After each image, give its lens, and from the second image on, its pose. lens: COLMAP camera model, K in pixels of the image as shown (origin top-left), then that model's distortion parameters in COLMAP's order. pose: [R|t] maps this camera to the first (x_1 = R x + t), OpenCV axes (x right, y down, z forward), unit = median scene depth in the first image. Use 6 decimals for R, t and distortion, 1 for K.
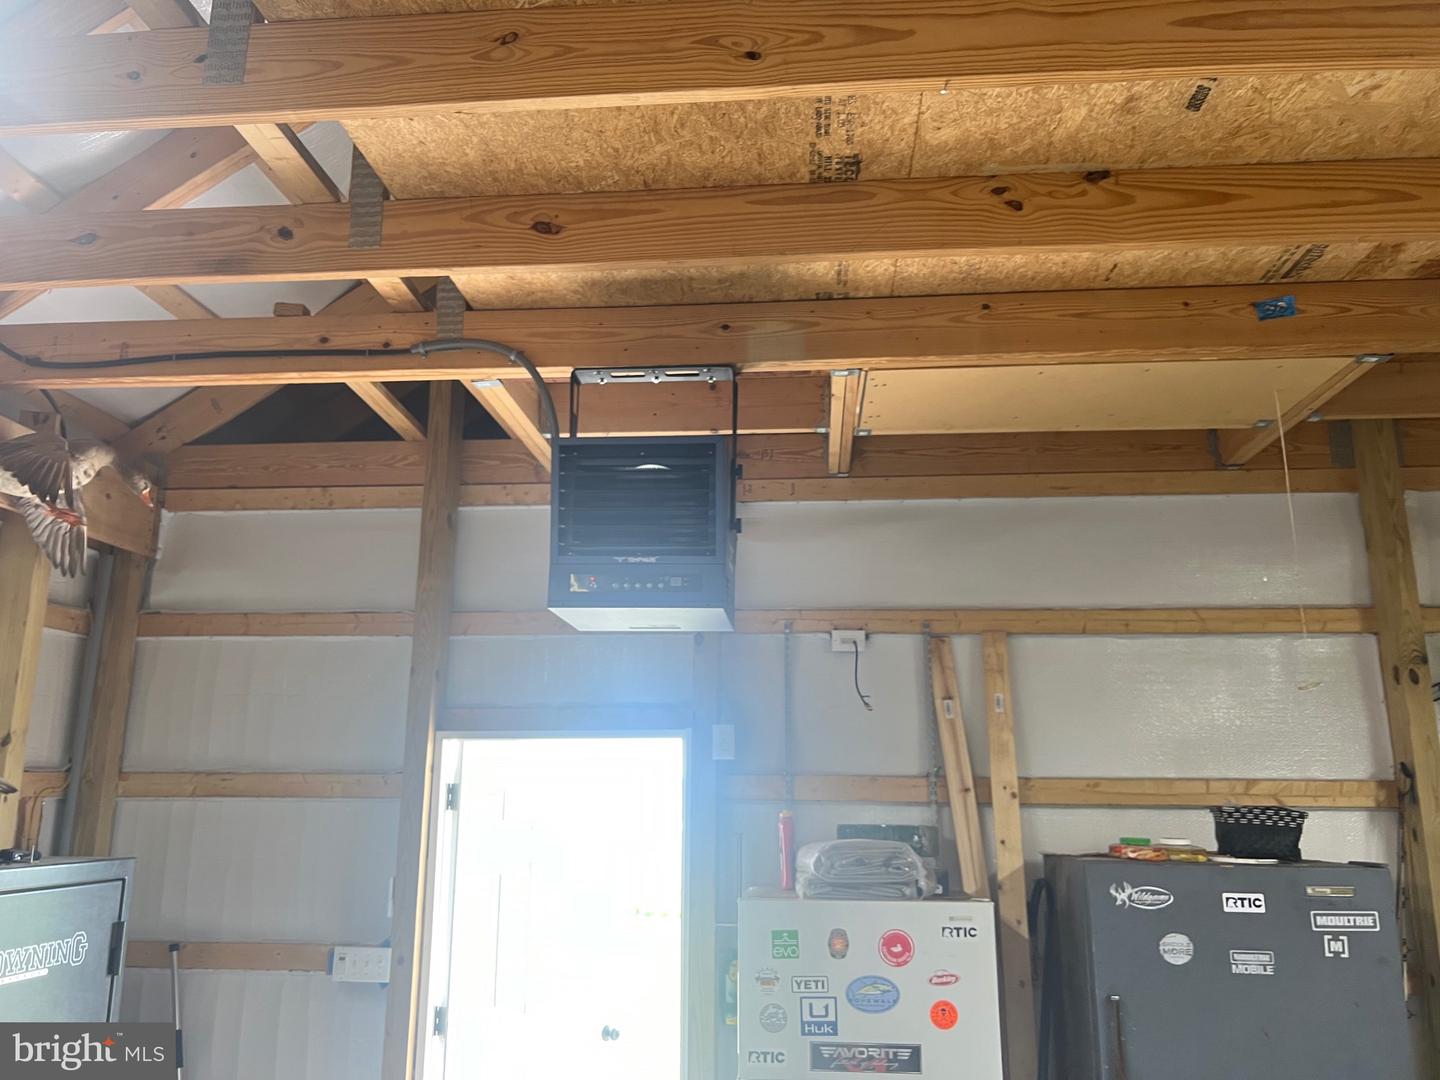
lens RADIAL K [[1088.6, 0, 727.3], [0, 1088.6, 552.6], [0, 0, 1]] dist [0.054640, -0.062567]
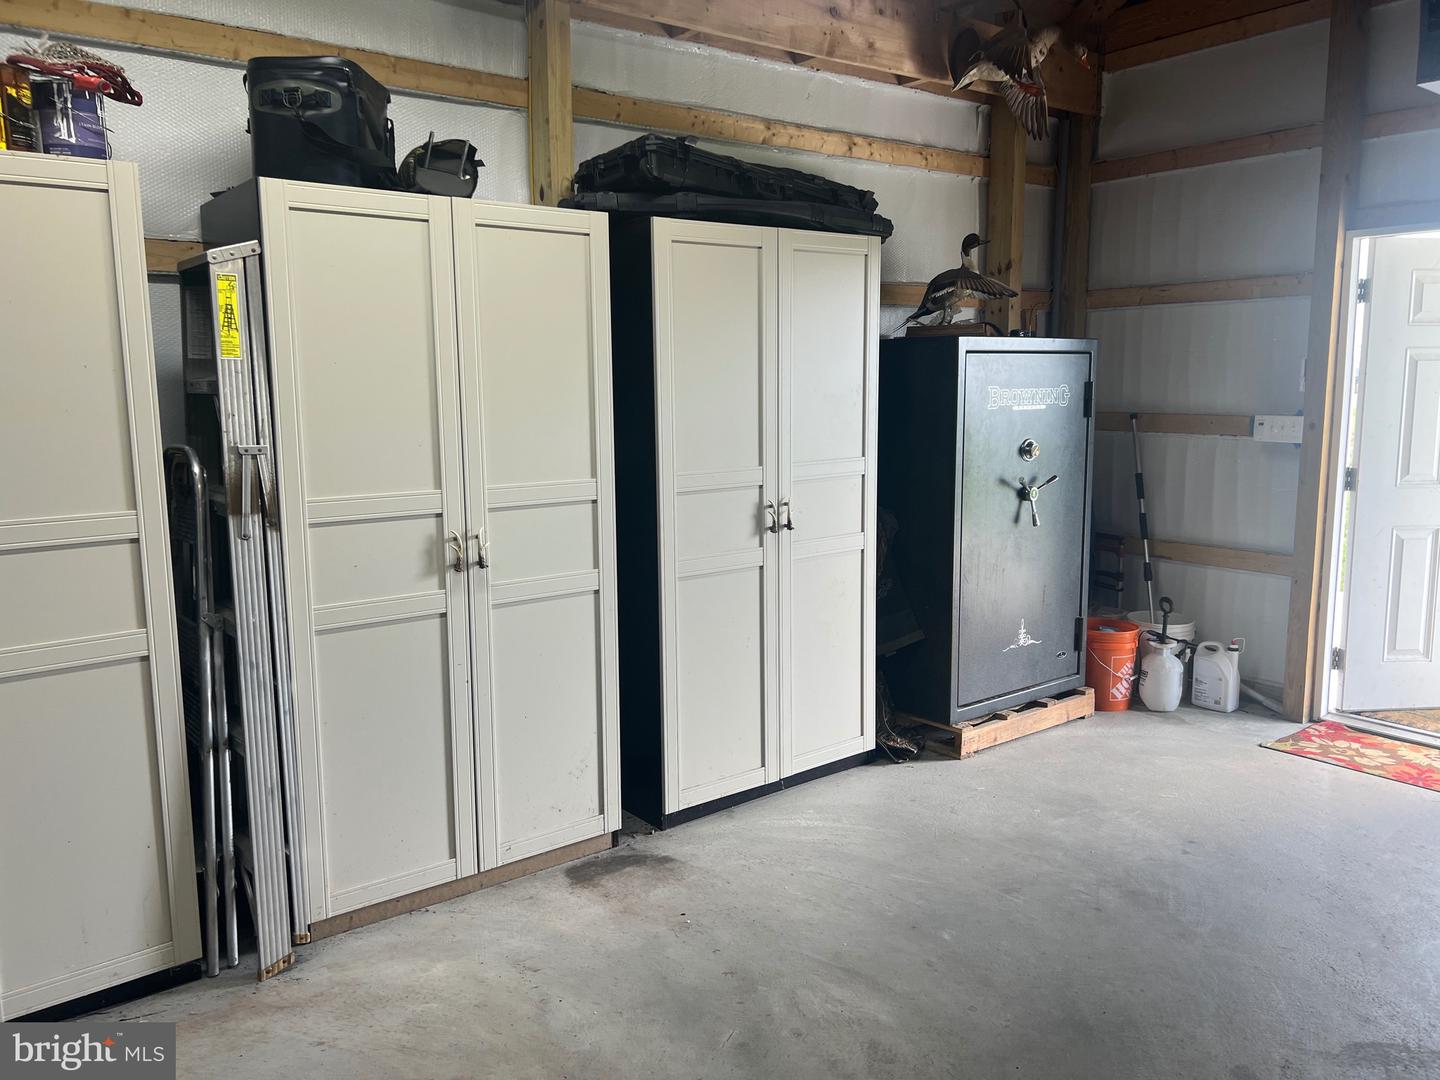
lens RADIAL K [[1088.6, 0, 721.5], [0, 1088.6, 548.8], [0, 0, 1]] dist [0.054640, -0.062567]
pose [[0.670429, 0.096036, -0.735732, 0.163747], [0.177414, 0.942075, 0.284637, 0.039415], [0.720451, -0.321358, 0.614556, -0.242205]]
